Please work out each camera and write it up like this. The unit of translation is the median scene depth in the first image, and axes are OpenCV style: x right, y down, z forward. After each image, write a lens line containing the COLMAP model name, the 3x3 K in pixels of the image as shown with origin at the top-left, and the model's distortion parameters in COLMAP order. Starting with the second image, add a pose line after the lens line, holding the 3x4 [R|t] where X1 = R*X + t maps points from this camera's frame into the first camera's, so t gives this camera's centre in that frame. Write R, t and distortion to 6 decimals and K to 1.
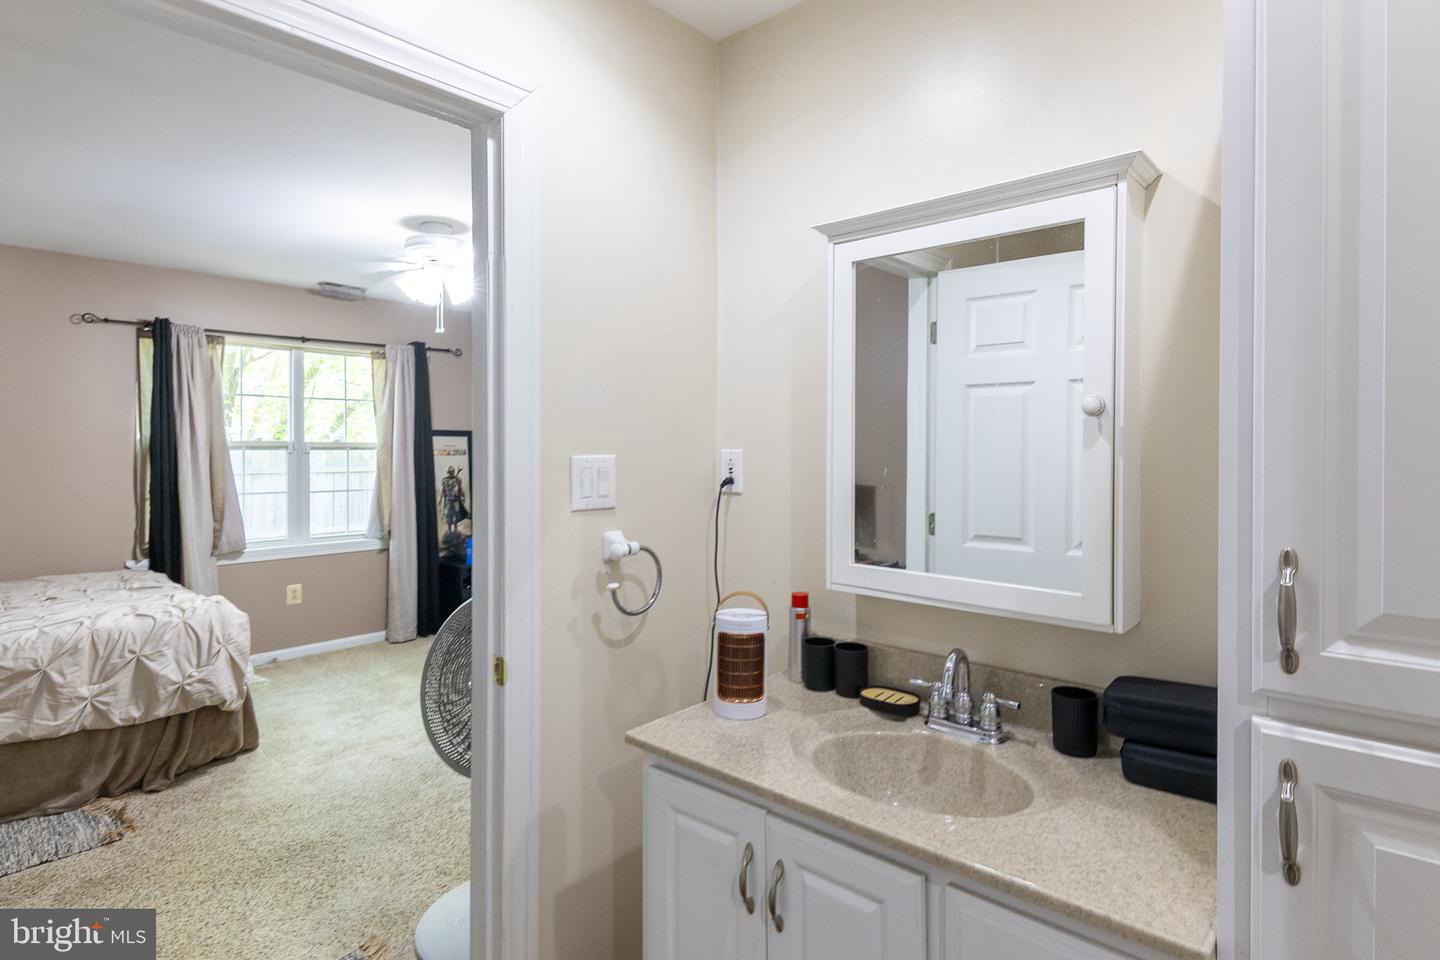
lens RADIAL K [[758.4, 0, 720.7], [0, 758.4, 480.3], [0, 0, 1]] dist [0.016216, -0.011223]
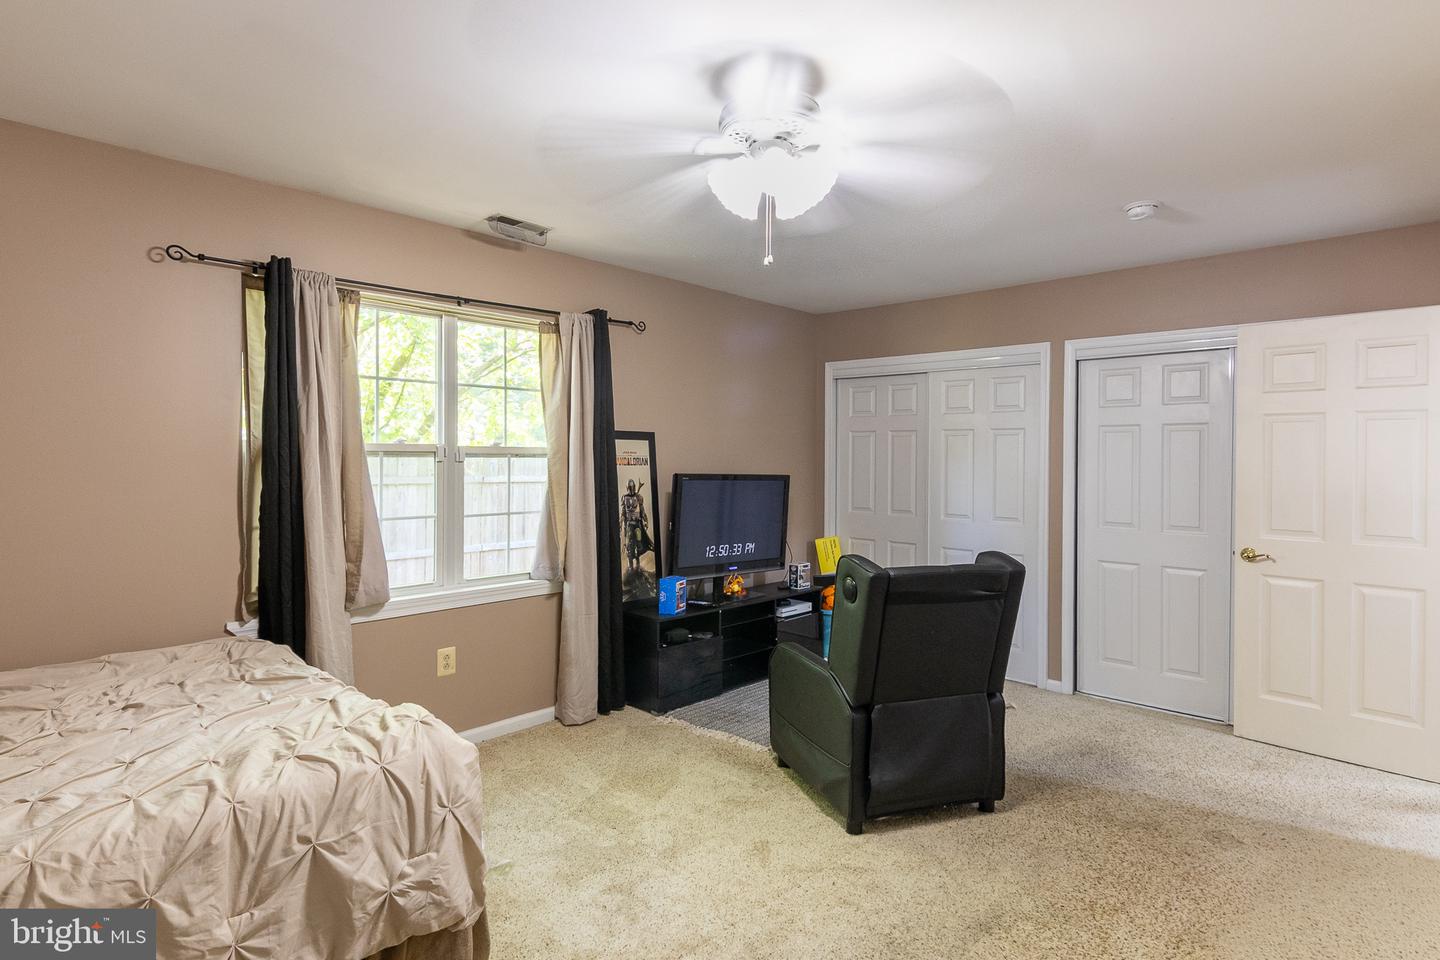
lens RADIAL K [[758.4, 0, 713.8], [0, 758.4, 490.7], [0, 0, 1]] dist [0.016216, -0.011223]
pose [[0.999855, 0.006661, -0.015657, -0.340378], [-0.006603, 0.999971, 0.003764, -0.014719], [0.015682, -0.003660, 0.999870, 0.337555]]
